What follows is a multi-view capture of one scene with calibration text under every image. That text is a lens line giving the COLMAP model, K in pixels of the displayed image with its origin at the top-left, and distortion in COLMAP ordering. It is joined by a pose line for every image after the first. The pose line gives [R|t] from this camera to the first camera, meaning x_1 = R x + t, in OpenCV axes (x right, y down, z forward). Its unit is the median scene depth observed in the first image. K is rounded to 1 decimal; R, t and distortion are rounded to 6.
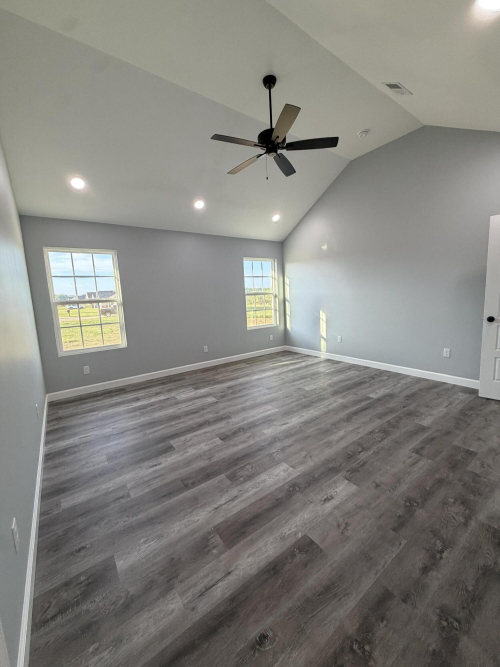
lens RADIAL K [[272.0, 0, 250.0], [0, 272.0, 333.5], [0, 0, 1]] dist [-0.000575, -0.000072]
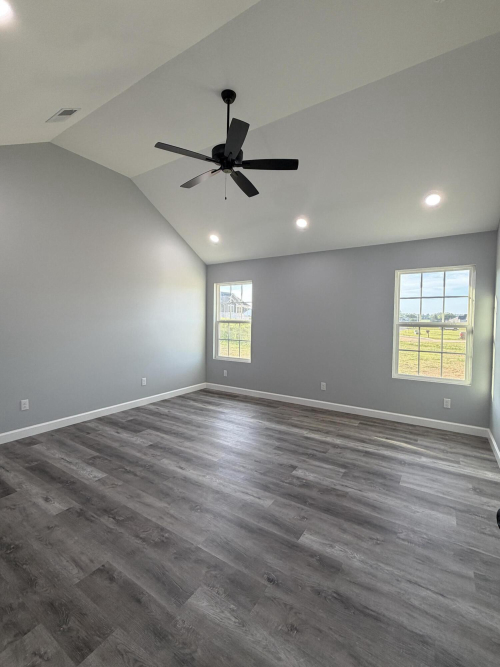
lens RADIAL K [[305.2, 0, 250.0], [0, 305.2, 333.5], [0, 0, 1]] dist [-0.001747, 0.000378]
pose [[0.339264, 0.090533, -0.936325, 1.103640], [-0.161509, 0.986184, 0.036833, -0.179063], [0.926723, 0.138729, 0.349198, 0.792153]]
